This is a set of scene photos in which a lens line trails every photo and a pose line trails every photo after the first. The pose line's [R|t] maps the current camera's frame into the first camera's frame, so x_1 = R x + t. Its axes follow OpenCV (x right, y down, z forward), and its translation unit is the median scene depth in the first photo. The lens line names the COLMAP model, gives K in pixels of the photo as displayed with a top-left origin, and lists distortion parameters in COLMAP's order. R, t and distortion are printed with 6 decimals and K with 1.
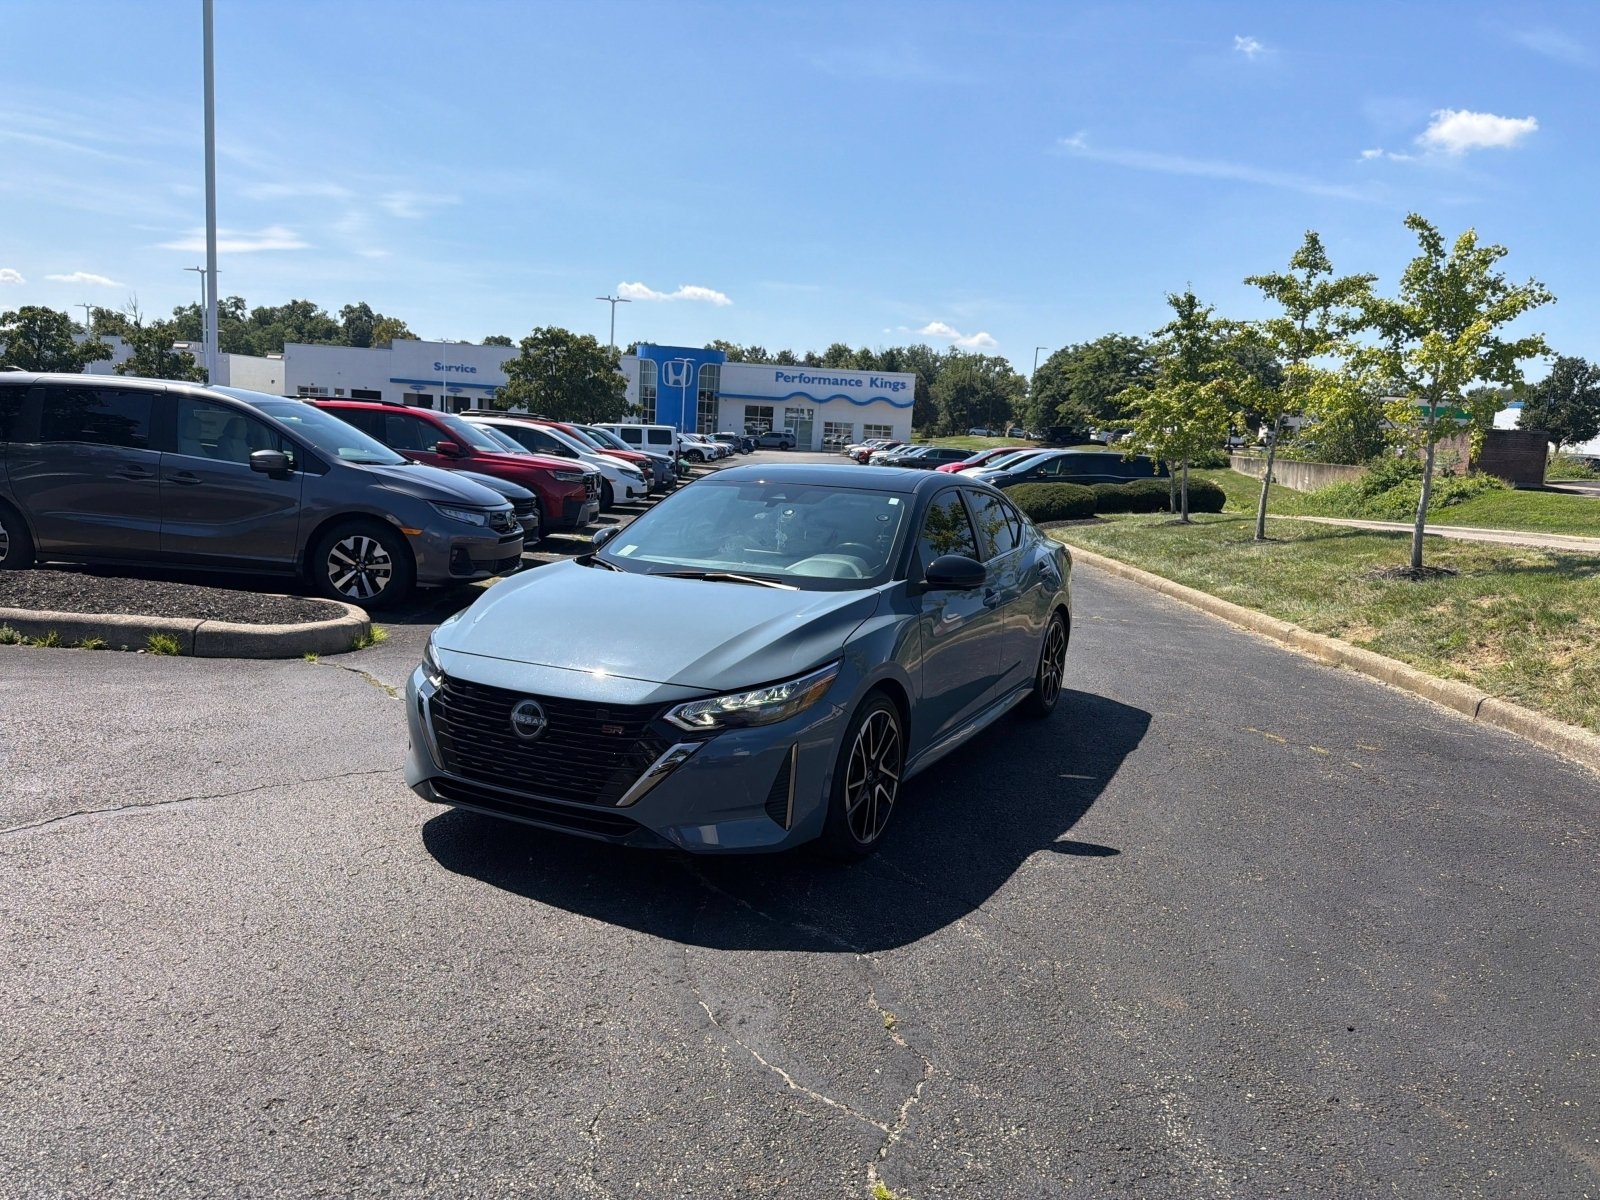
lens RADIAL K [[1124.2, 0, 787.2], [0, 1124.2, 599.1], [0, 0, 1]] dist [0.119331, -0.182768]
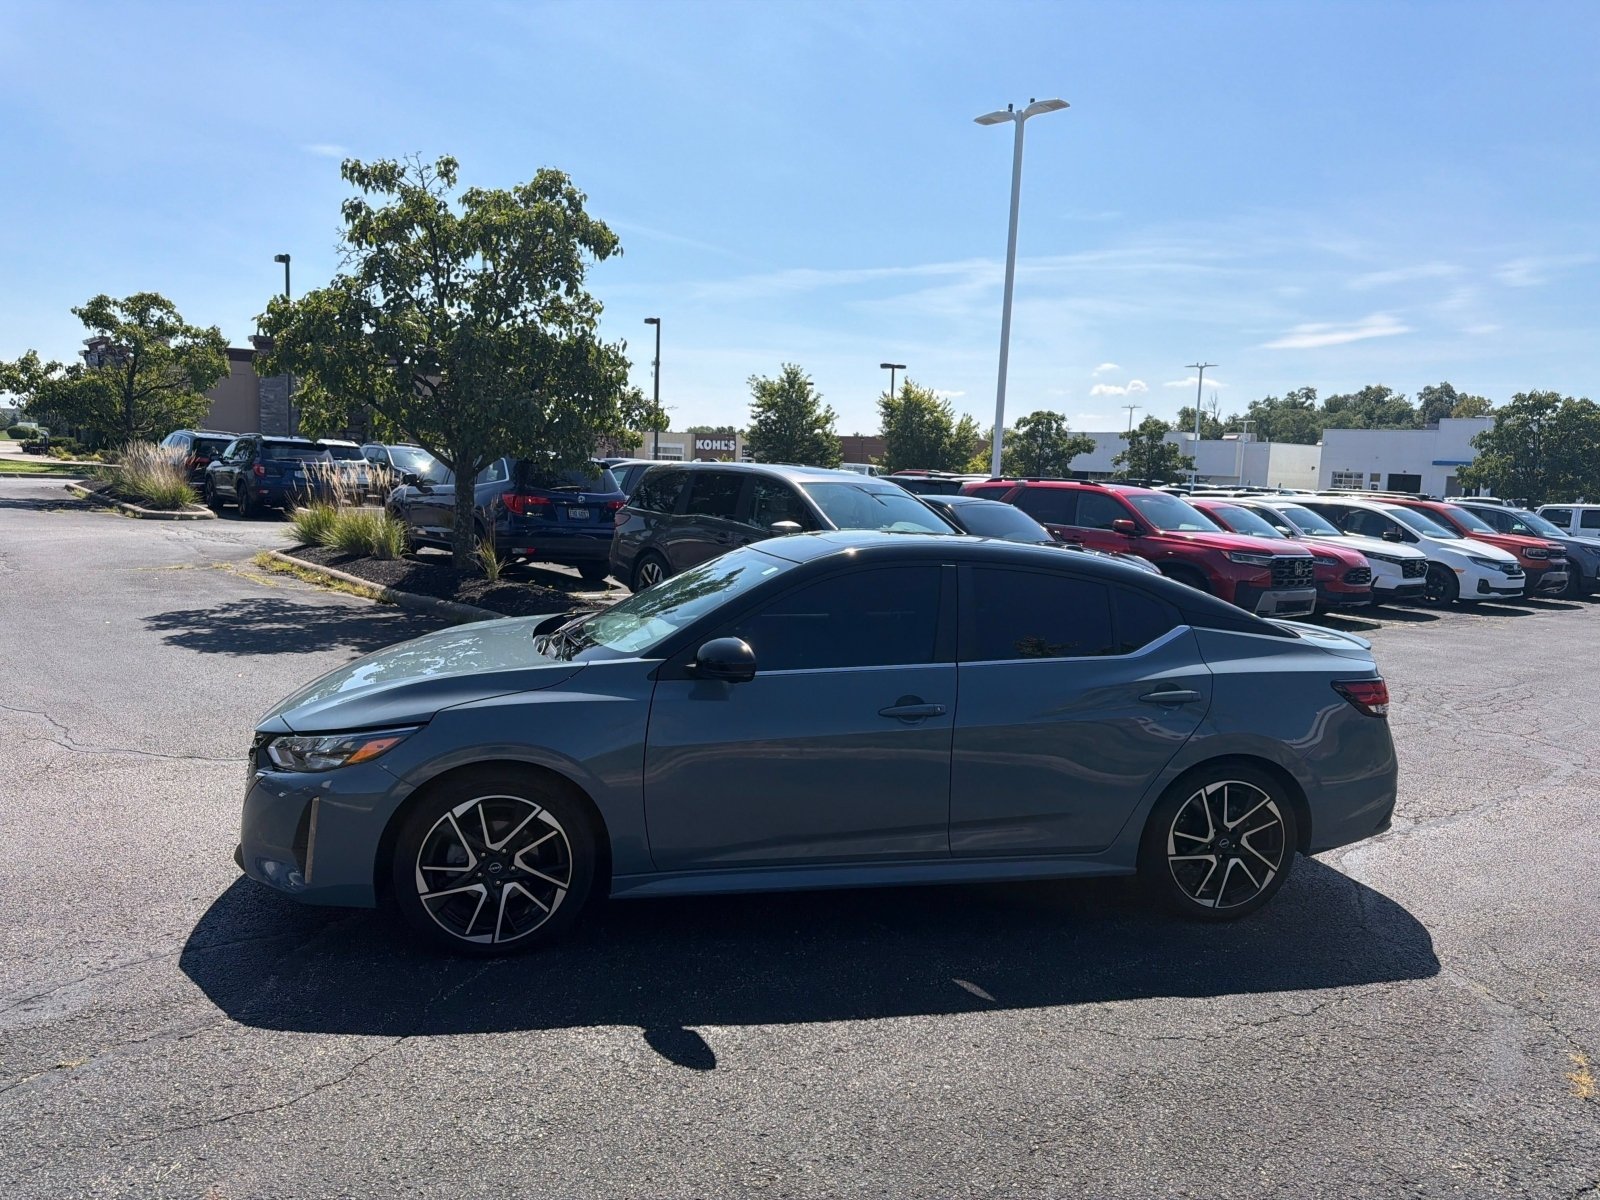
lens RADIAL K [[1127.7, 0, 791.9], [0, 1127.7, 596.6], [0, 0, 1]] dist [0.073391, -0.094976]
pose [[0.636529, 0.060556, -0.768872, 0.126529], [-0.119777, 0.992579, -0.020985, -0.009036], [0.761895, 0.105450, 0.639059, 0.082712]]
